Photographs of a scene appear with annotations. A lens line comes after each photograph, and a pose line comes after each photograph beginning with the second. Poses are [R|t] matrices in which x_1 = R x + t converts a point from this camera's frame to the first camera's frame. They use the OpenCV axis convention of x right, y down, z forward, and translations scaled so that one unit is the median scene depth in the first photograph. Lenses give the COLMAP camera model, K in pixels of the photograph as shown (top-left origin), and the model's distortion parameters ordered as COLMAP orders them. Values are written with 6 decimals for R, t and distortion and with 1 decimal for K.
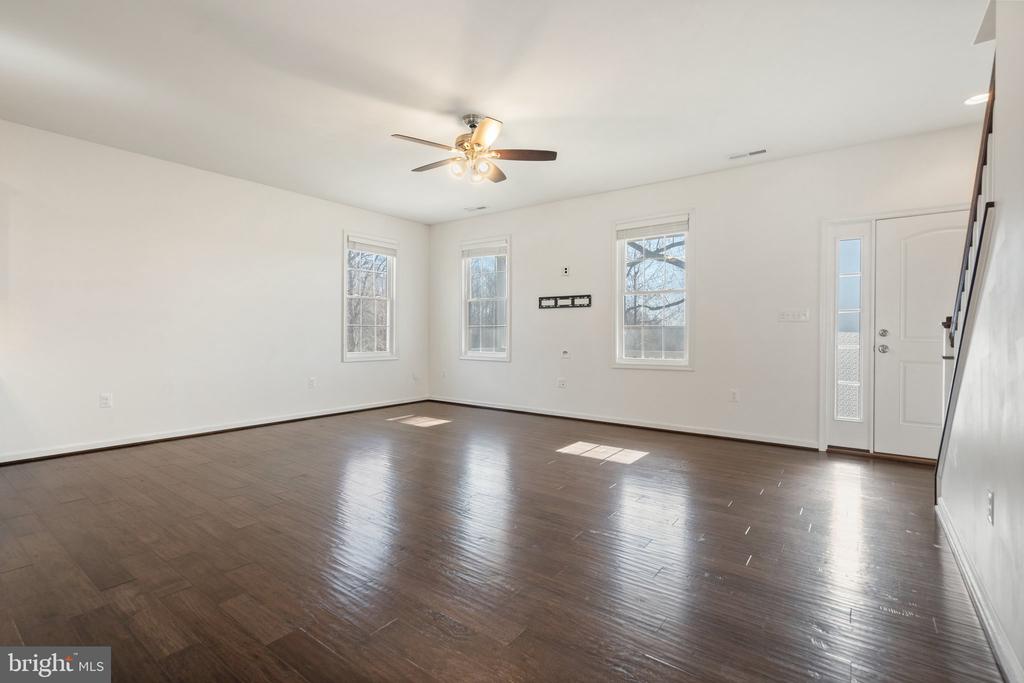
lens RADIAL K [[474.2, 0, 506.5], [0, 474.2, 332.9], [0, 0, 1]] dist [-0.007382, 0.004107]
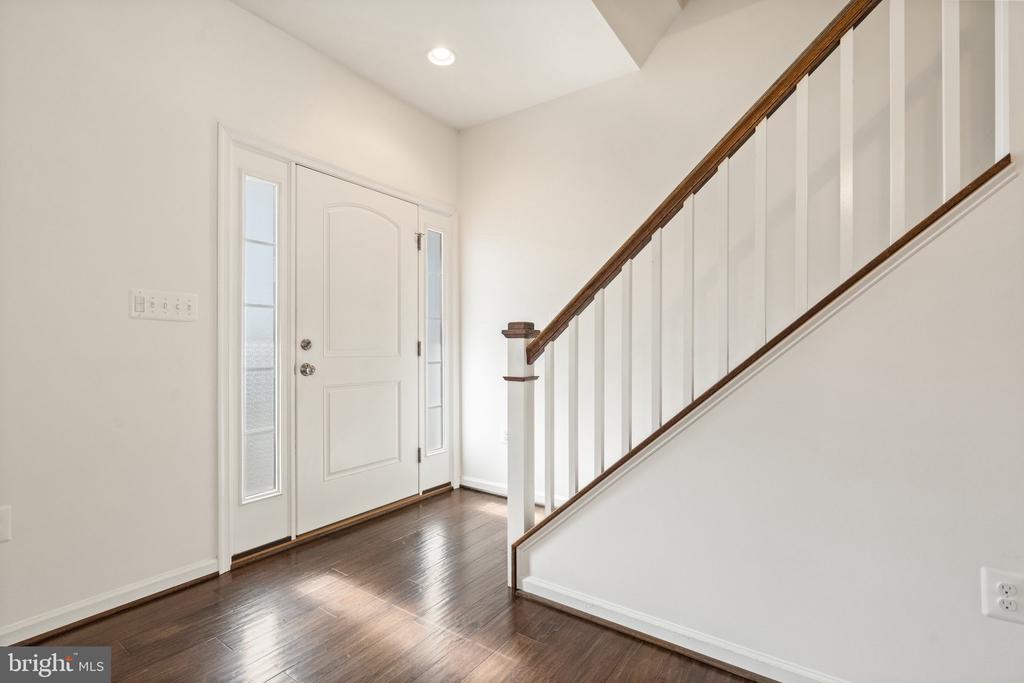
lens RADIAL K [[474.2, 0, 506.8], [0, 474.2, 344.3], [0, 0, 1]] dist [-0.007382, 0.004107]
pose [[-0.039041, 0.000788, 0.999237, 0.100416], [-0.002220, 0.999997, -0.000875, -0.000231], [-0.999235, -0.002253, -0.039039, 0.512806]]
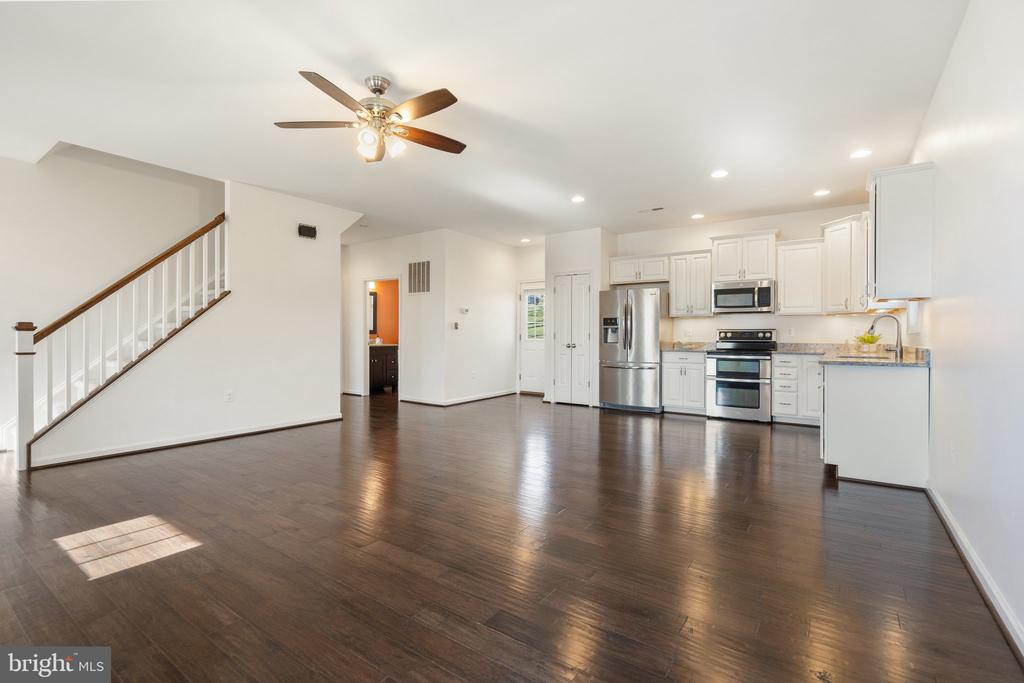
lens RADIAL K [[474.2, 0, 501.4], [0, 474.2, 339.0], [0, 0, 1]] dist [-0.007382, 0.004107]
pose [[-0.999874, -0.009310, -0.012827, -0.182074], [-0.009355, 0.999950, 0.003472, -0.002212], [0.012794, 0.003591, -0.999912, 1.141720]]
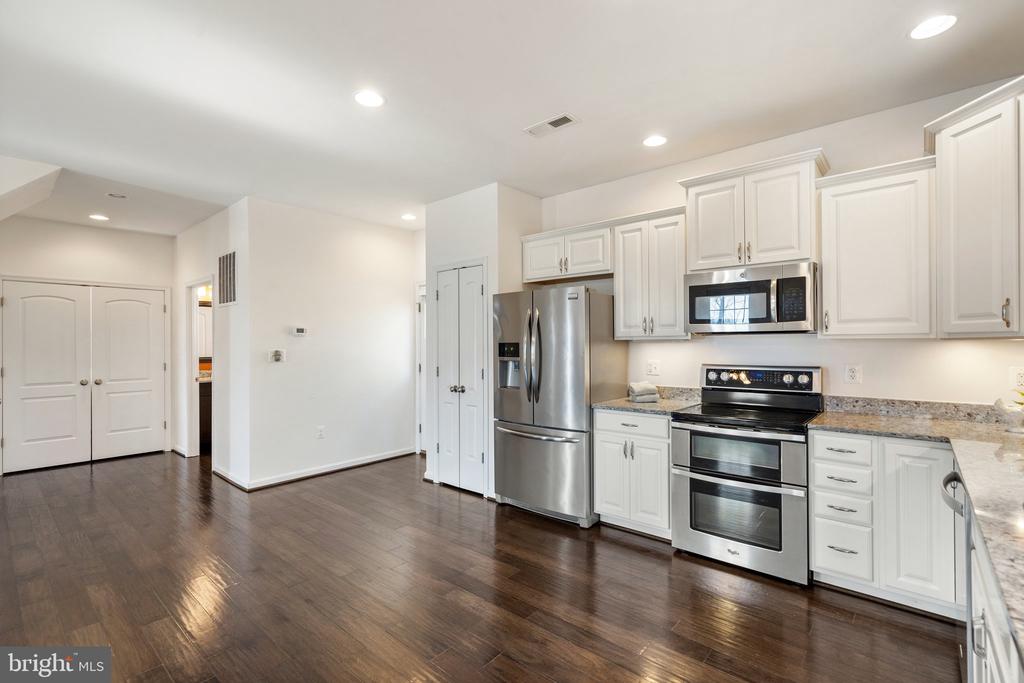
lens RADIAL K [[474.2, 0, 510.8], [0, 474.2, 344.4], [0, 0, 1]] dist [-0.007382, 0.004107]
pose [[-0.997176, -0.000119, 0.075102, -0.514416], [-0.000429, 0.999991, -0.004105, -0.047595], [-0.075101, -0.004126, -0.997167, 0.622404]]
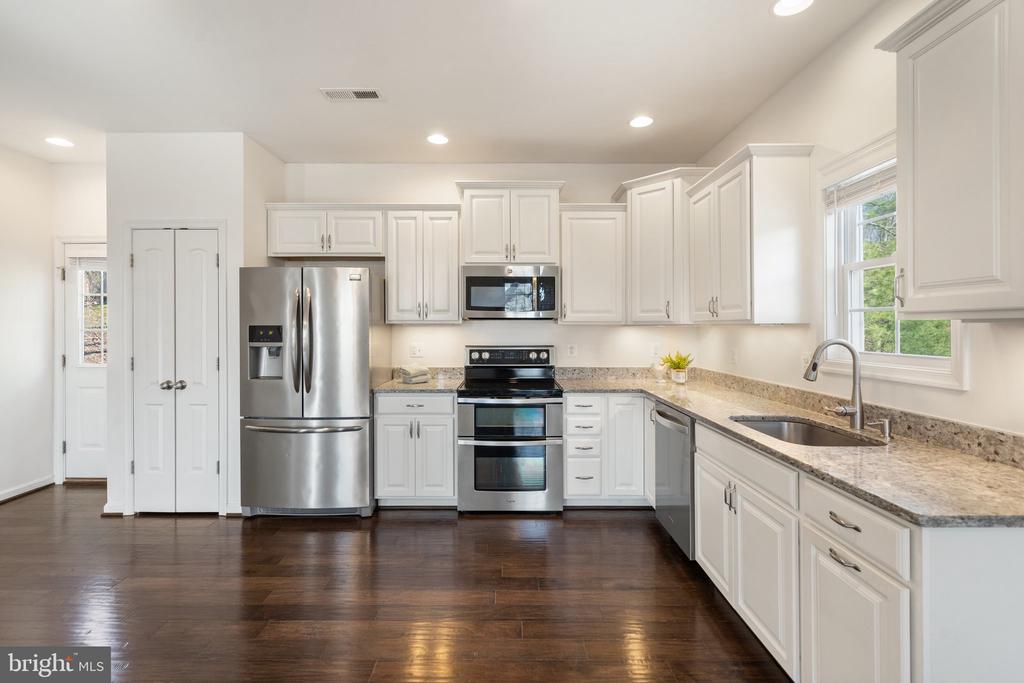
lens RADIAL K [[474.2, 0, 509.4], [0, 474.2, 327.4], [0, 0, 1]] dist [-0.007382, 0.004107]
pose [[-0.798316, -0.003803, -0.602227, -0.359571], [-0.001268, 0.999988, -0.004635, -0.048095], [0.602238, -0.002936, -0.798311, 0.589137]]
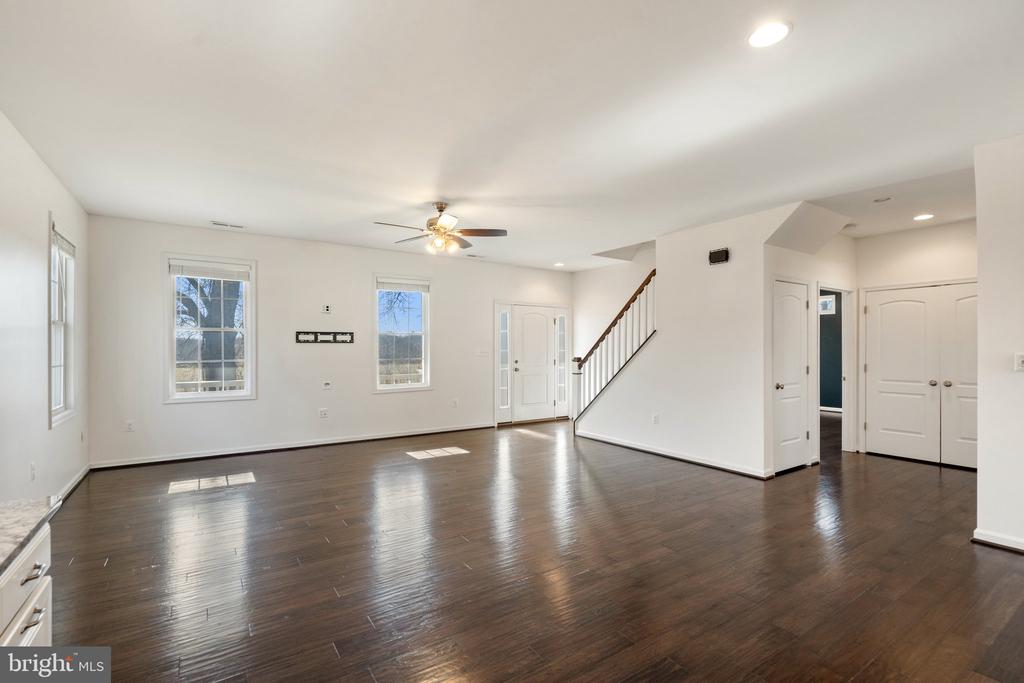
lens RADIAL K [[474.2, 0, 503.7], [0, 474.2, 349.4], [0, 0, 1]] dist [-0.007382, 0.004107]
pose [[0.331985, -0.011793, 0.943211, -0.752005], [-0.001764, 0.999912, 0.013123, -0.052645], [-0.943283, -0.006020, 0.331935, 0.262792]]
